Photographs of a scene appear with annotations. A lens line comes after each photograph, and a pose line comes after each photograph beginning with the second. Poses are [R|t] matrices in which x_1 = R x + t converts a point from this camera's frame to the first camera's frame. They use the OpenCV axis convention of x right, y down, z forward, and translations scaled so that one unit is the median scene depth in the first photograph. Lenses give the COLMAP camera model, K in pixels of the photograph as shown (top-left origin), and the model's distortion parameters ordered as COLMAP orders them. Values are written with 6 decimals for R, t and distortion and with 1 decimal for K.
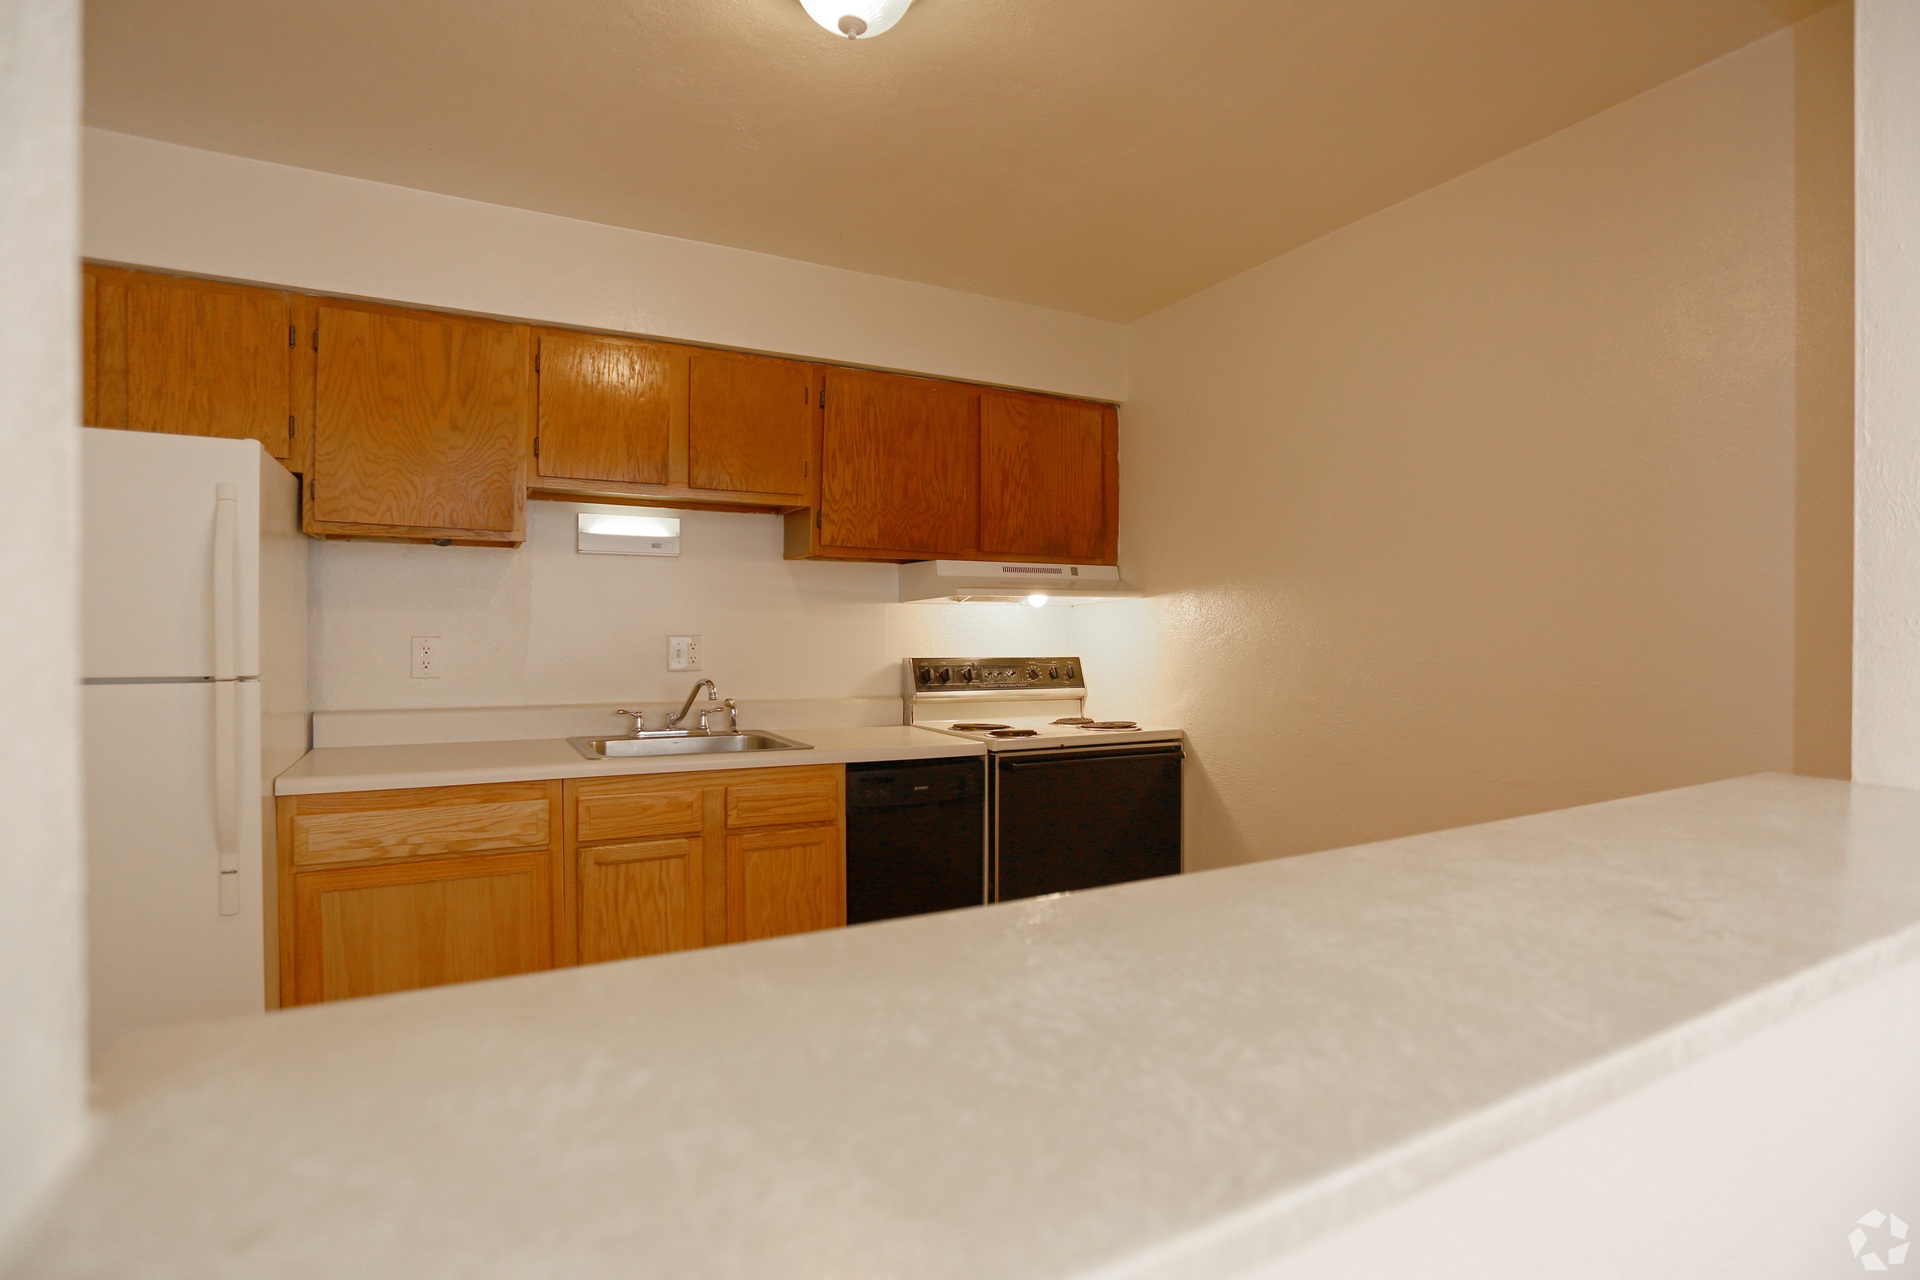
lens RADIAL K [[924.3, 0, 960.0], [0, 924.3, 640.0], [0, 0, 1]] dist [-0.081084, 0.027489]
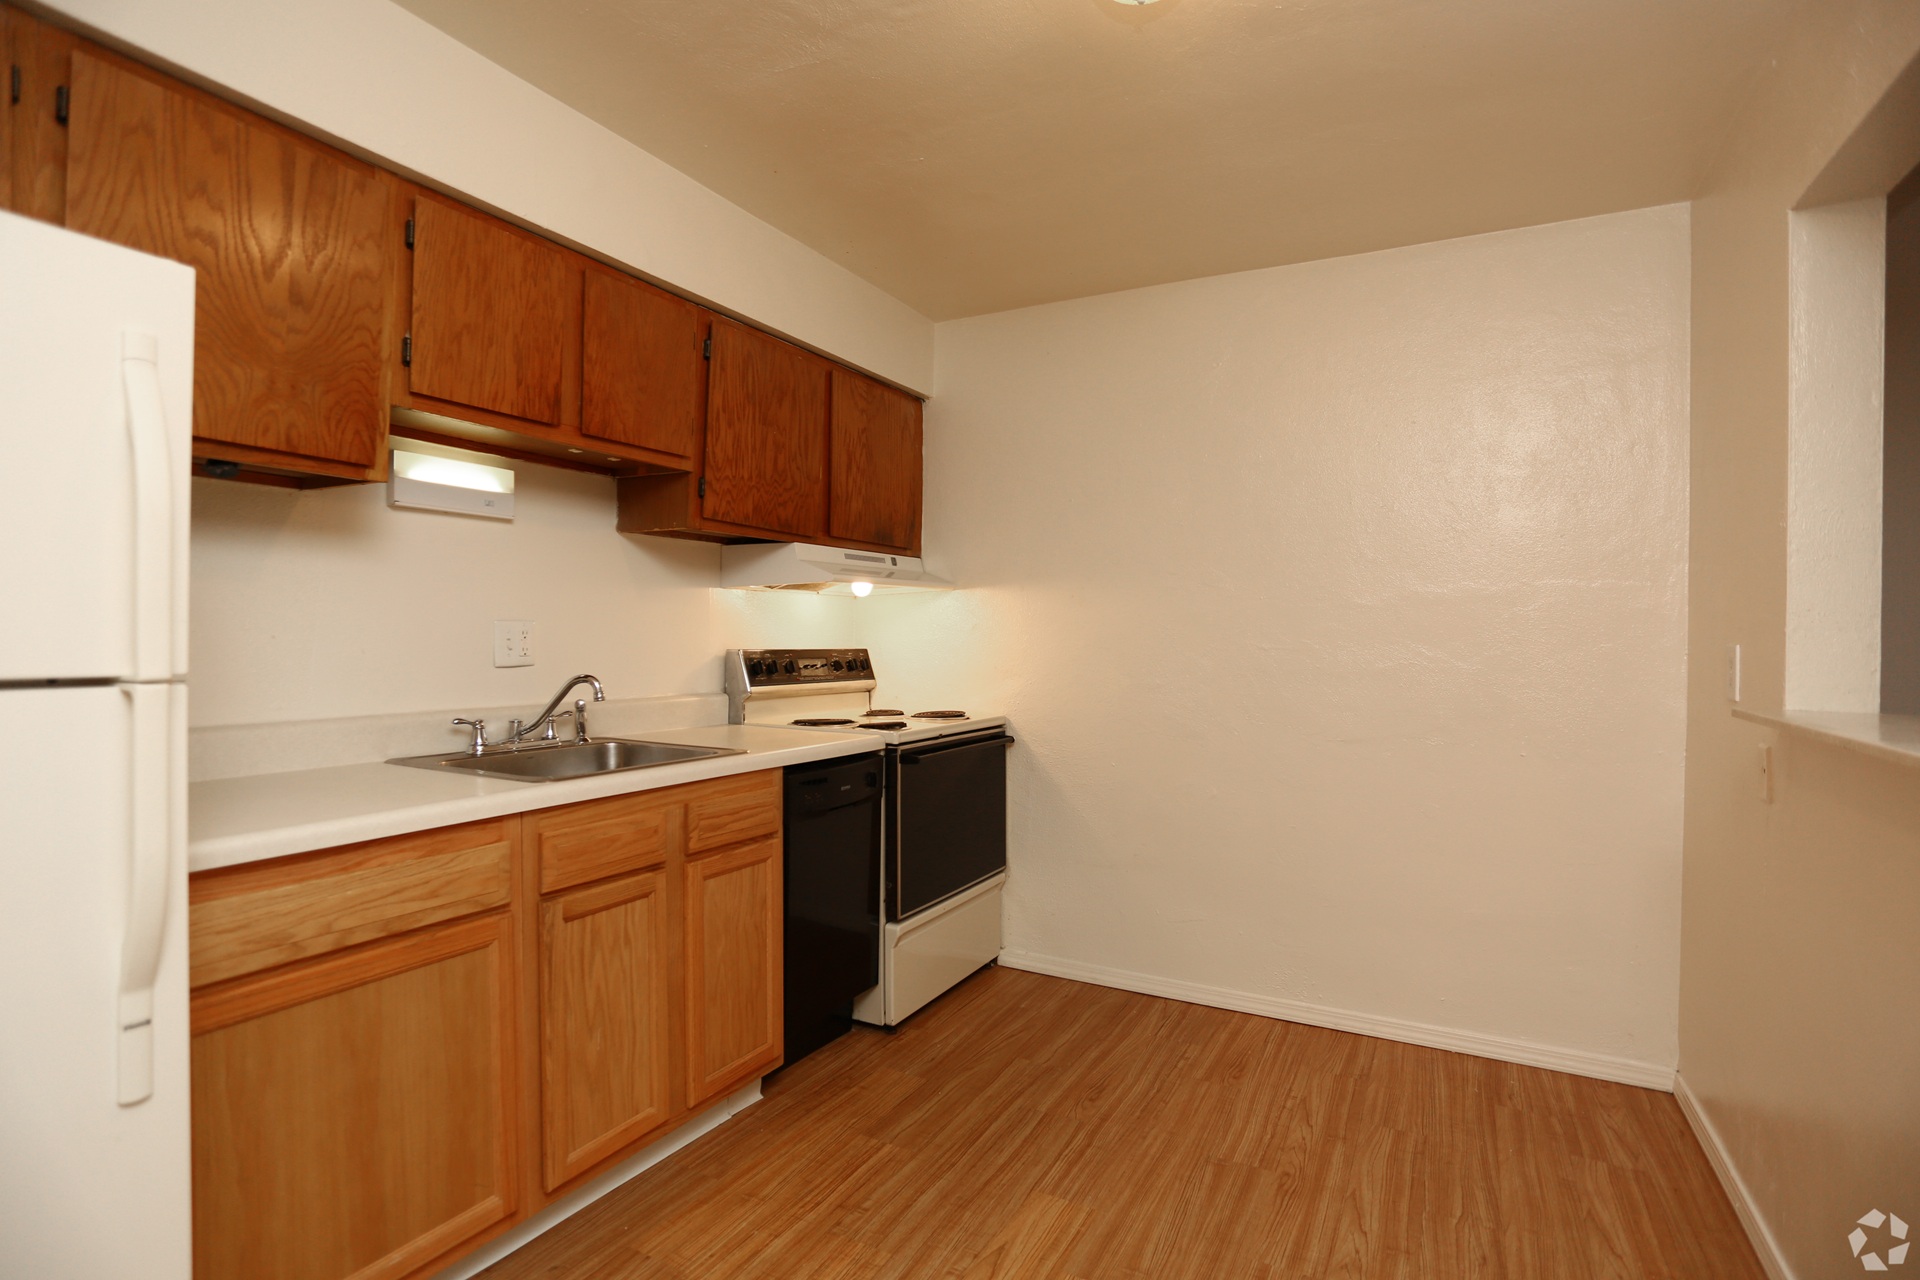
lens RADIAL K [[924.3, 0, 960.0], [0, 924.3, 640.0], [0, 0, 1]] dist [-0.081084, 0.027489]
pose [[0.834532, 0.002662, 0.550953, -0.421607], [-0.004403, 0.999989, 0.001838, 0.008981], [-0.550942, -0.003959, 0.834534, 0.151628]]
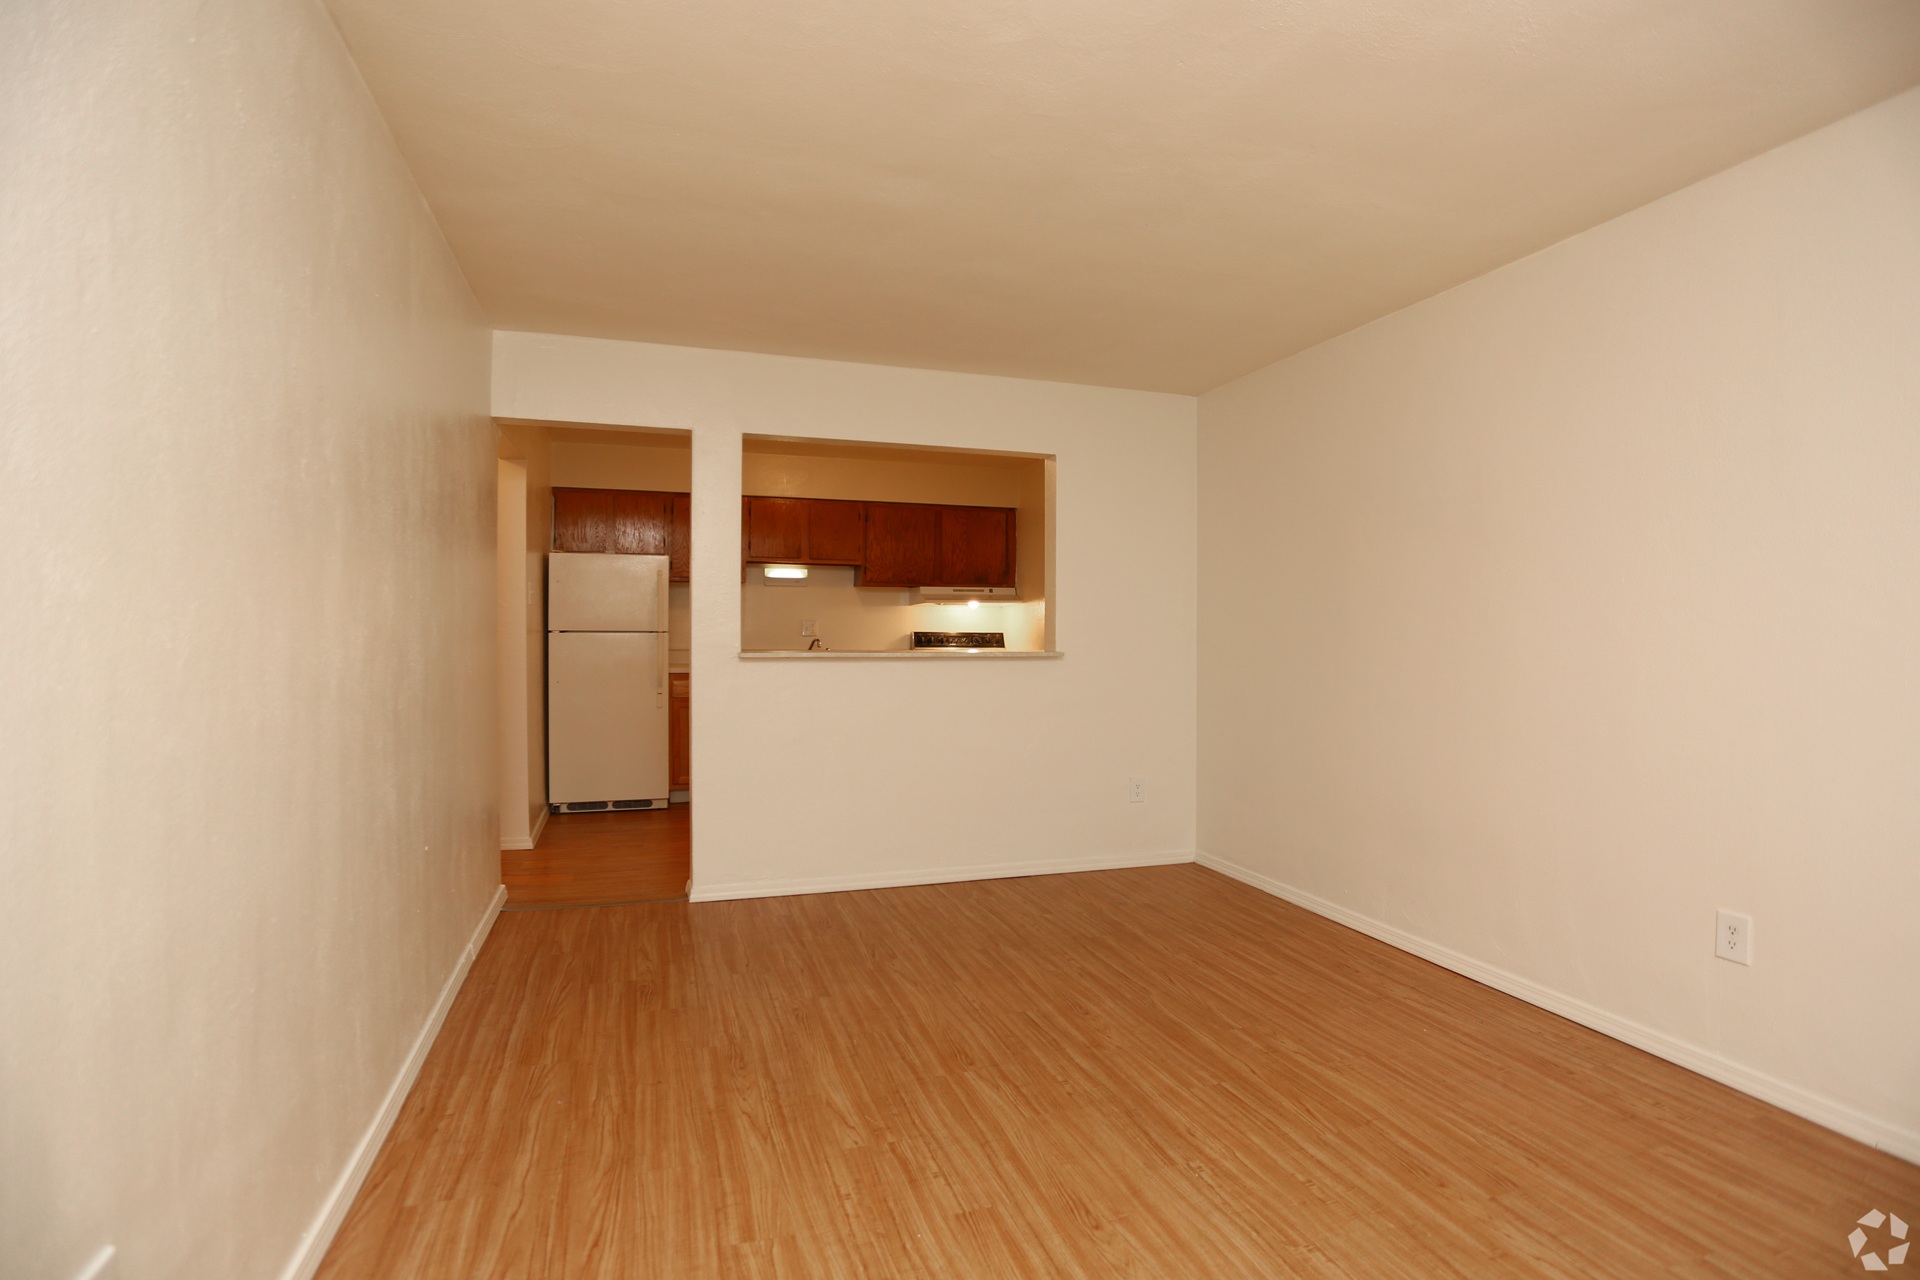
lens RADIAL K [[924.3, 0, 960.0], [0, 924.3, 640.0], [0, 0, 1]] dist [-0.081084, 0.027489]
pose [[0.986734, 0.005162, -0.162263, 0.457311], [-0.004714, 0.999984, 0.003143, 0.035968], [0.162277, -0.002337, 0.986743, -1.246210]]
